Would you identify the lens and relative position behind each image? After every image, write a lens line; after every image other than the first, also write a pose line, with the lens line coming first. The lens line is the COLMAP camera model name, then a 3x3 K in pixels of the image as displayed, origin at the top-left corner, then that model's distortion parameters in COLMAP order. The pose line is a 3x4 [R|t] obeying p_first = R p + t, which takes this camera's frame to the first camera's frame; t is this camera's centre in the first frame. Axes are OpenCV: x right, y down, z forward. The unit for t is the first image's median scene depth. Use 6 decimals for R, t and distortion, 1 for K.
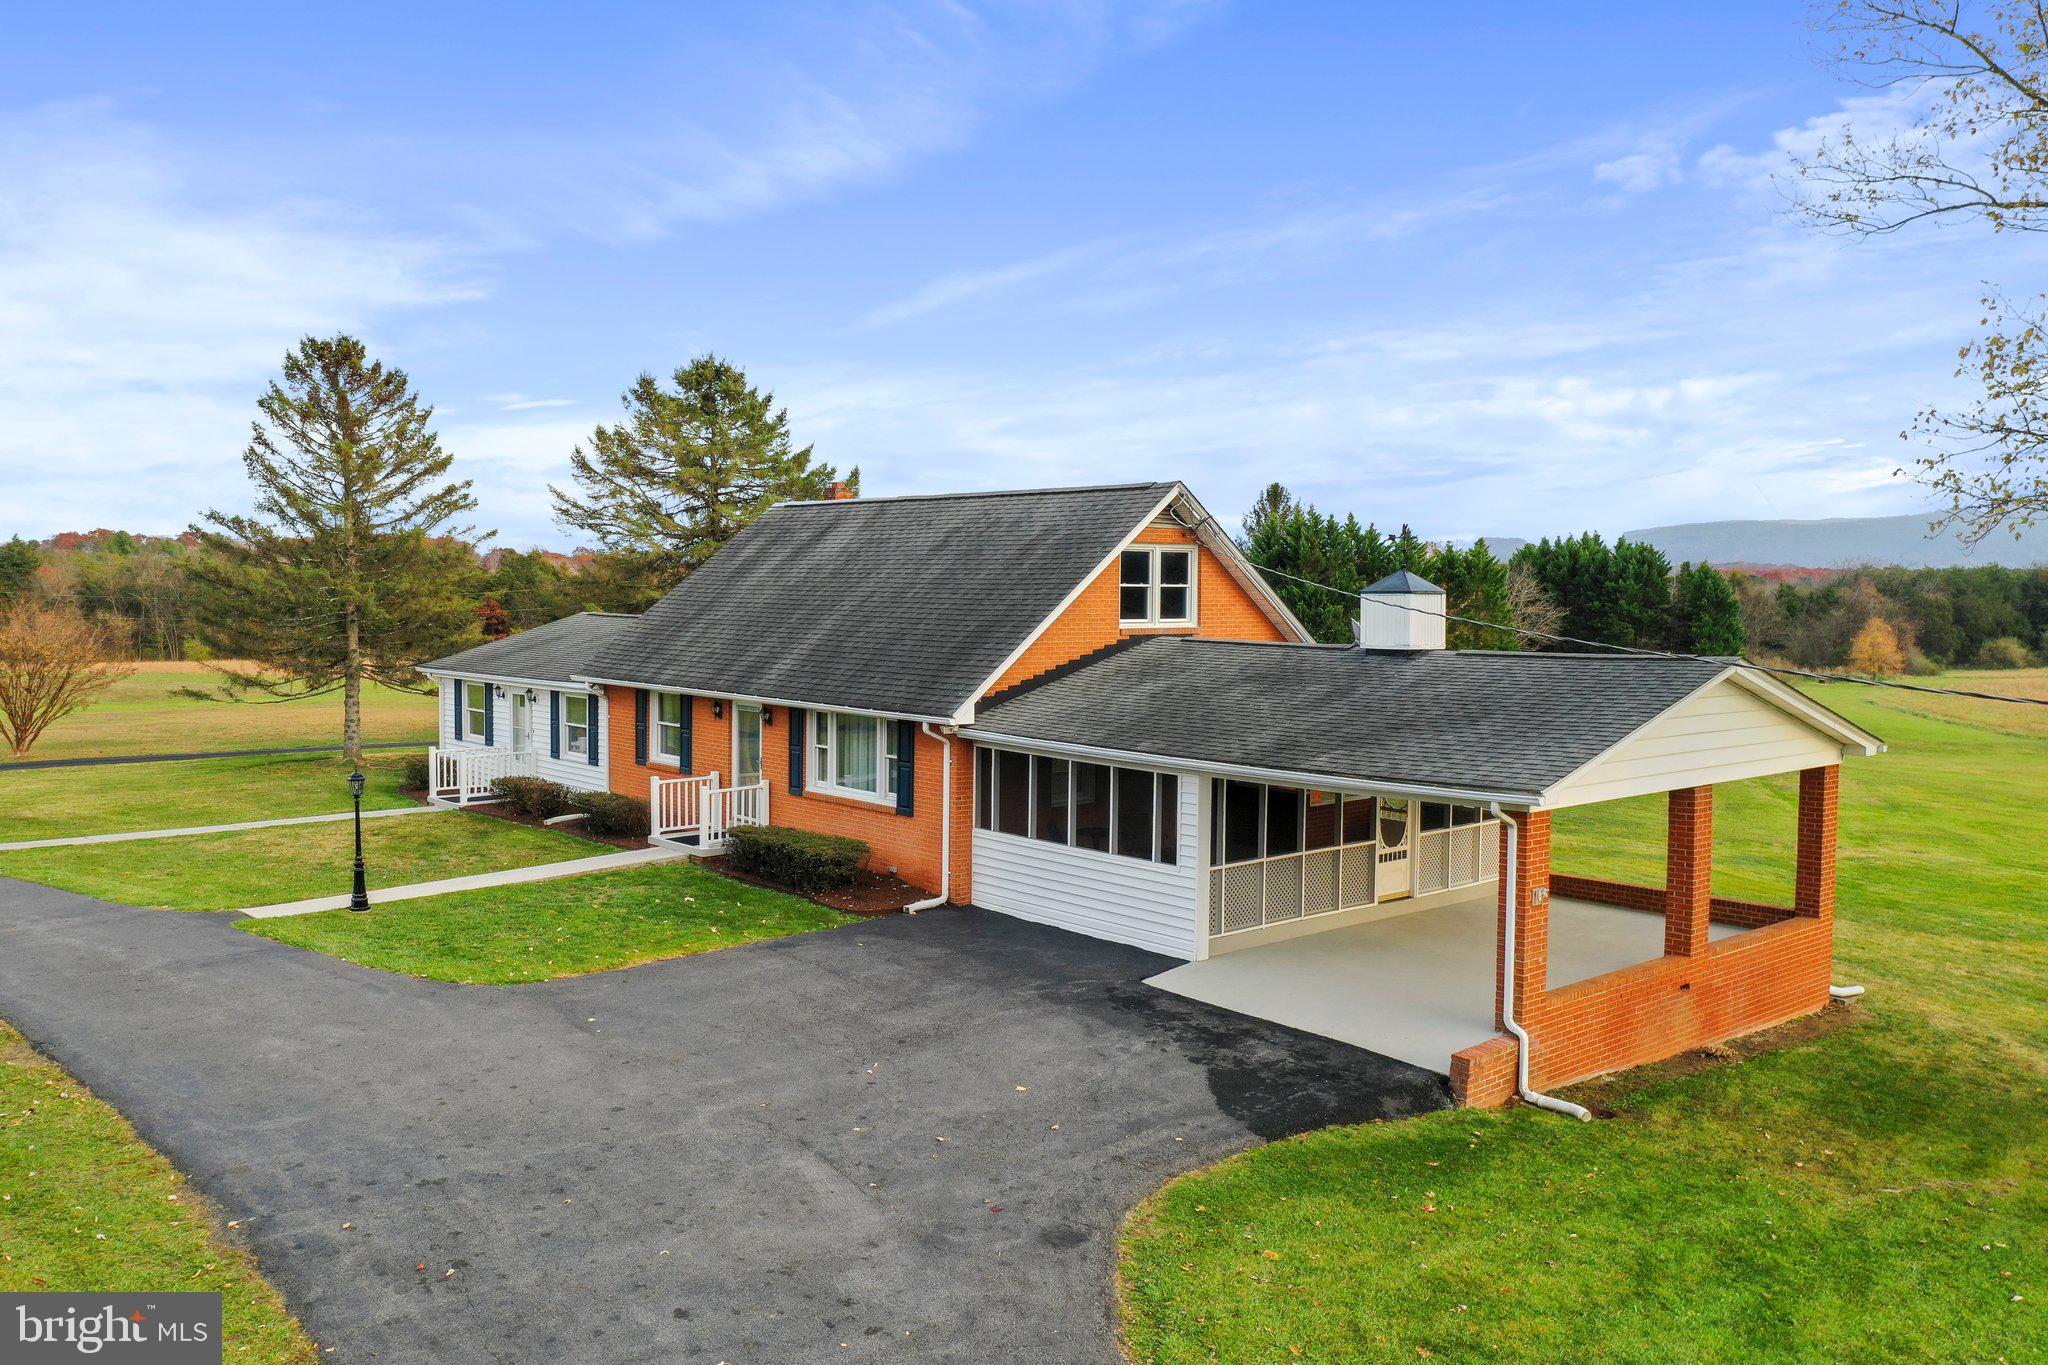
lens RADIAL K [[1645.8, 0, 1024.0], [0, 1645.8, 682.5], [0, 0, 1]] dist [-0.001707, -0.000035]
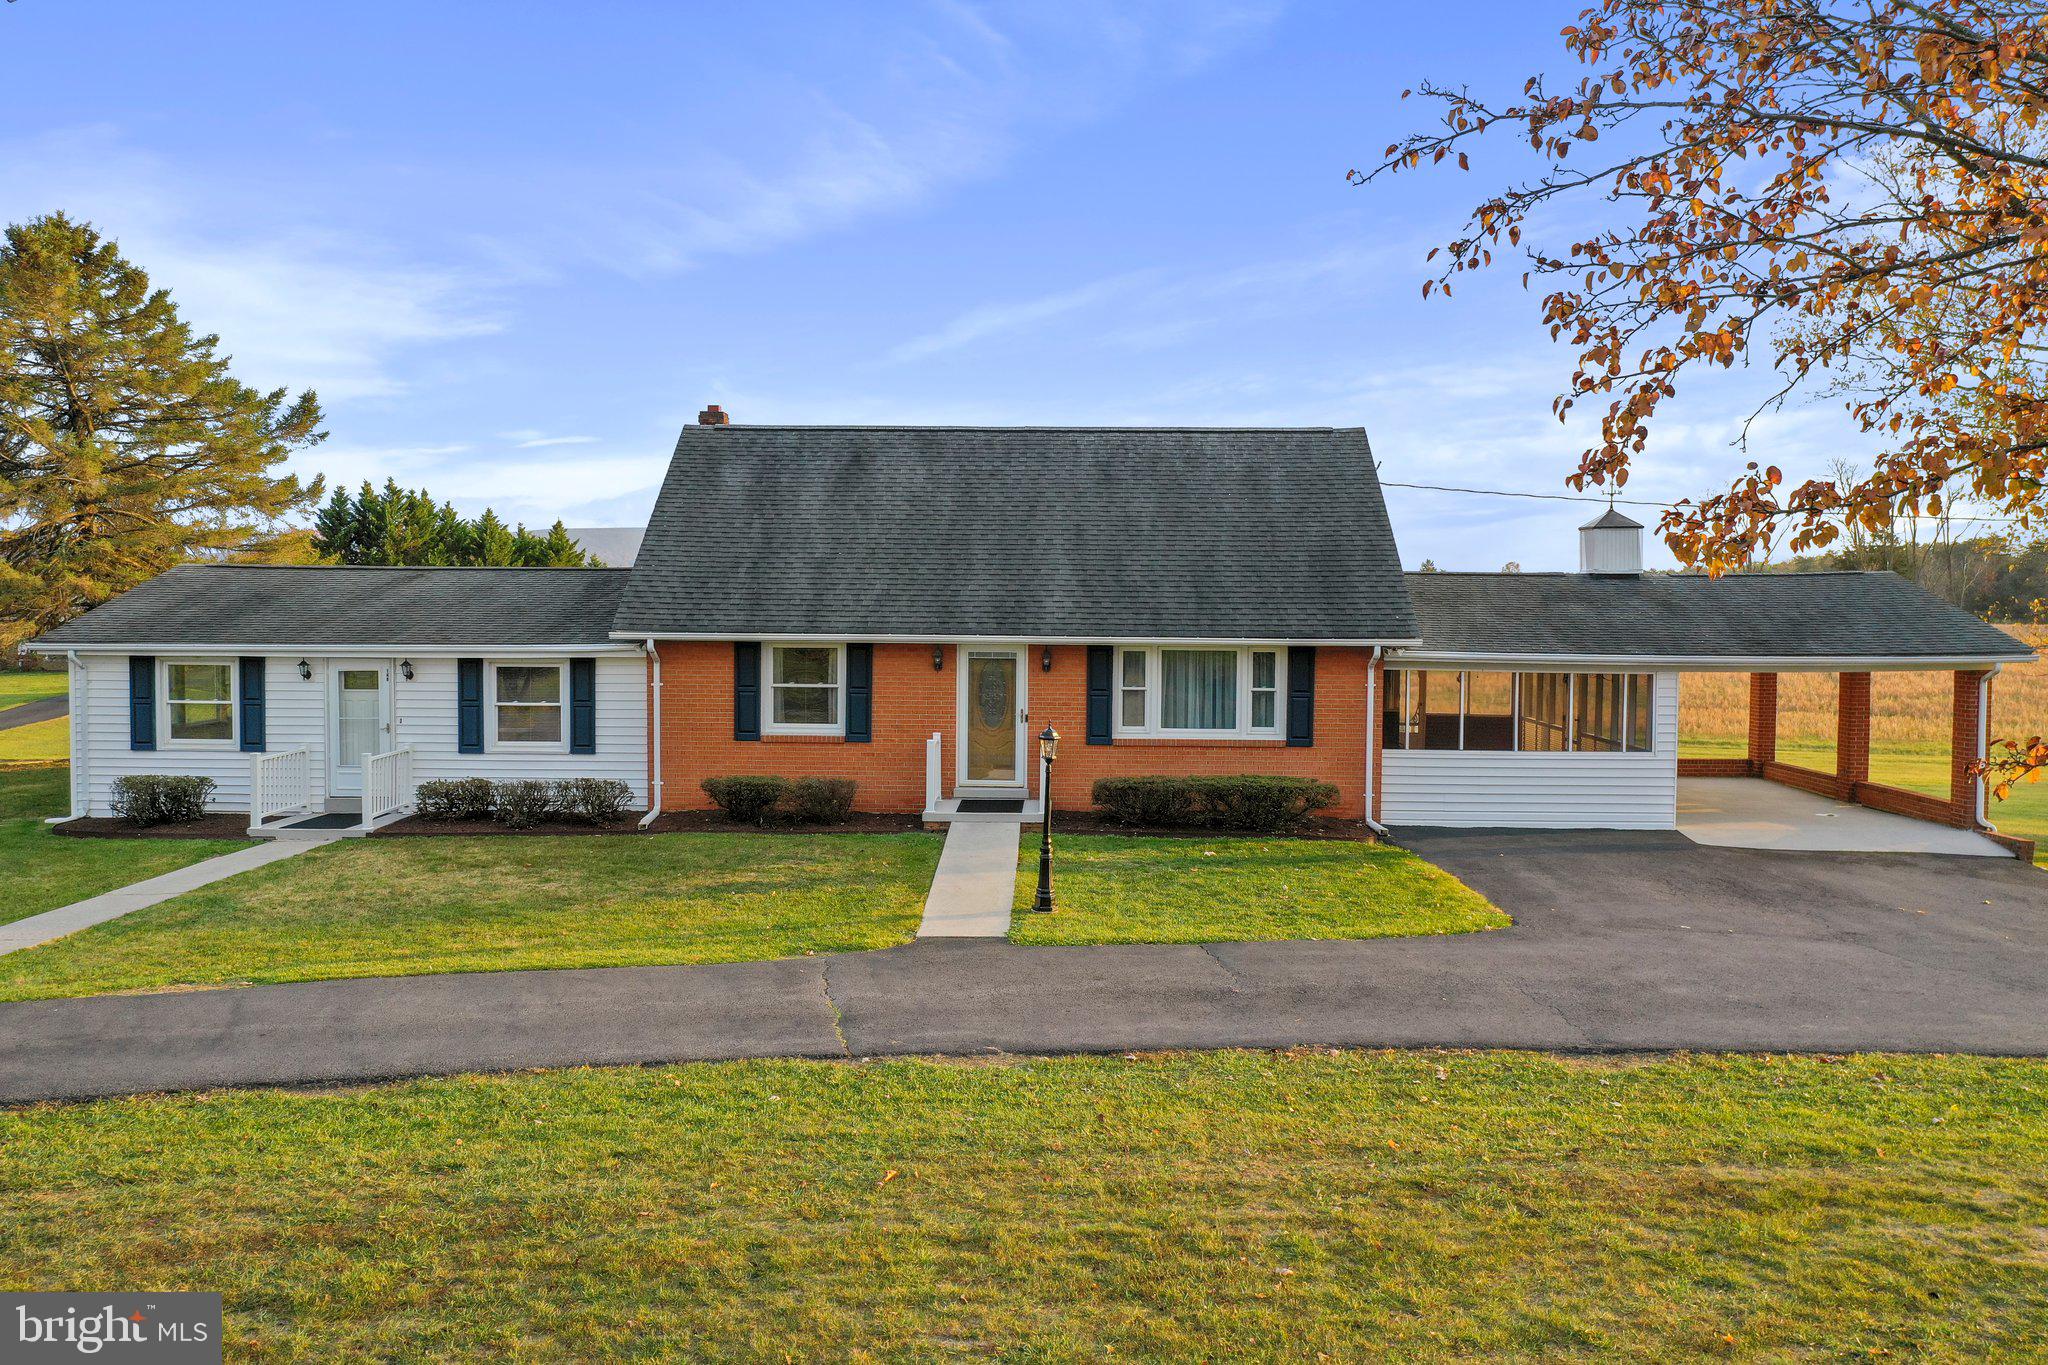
lens RADIAL K [[1645.8, 0, 1024.0], [0, 1645.8, 682.5], [0, 0, 1]] dist [-0.001707, -0.000035]
pose [[0.678880, -0.039183, 0.733203, -0.839014], [0.042152, 0.999008, 0.014358, 0.020442], [-0.733039, 0.021158, 0.679858, 0.424158]]
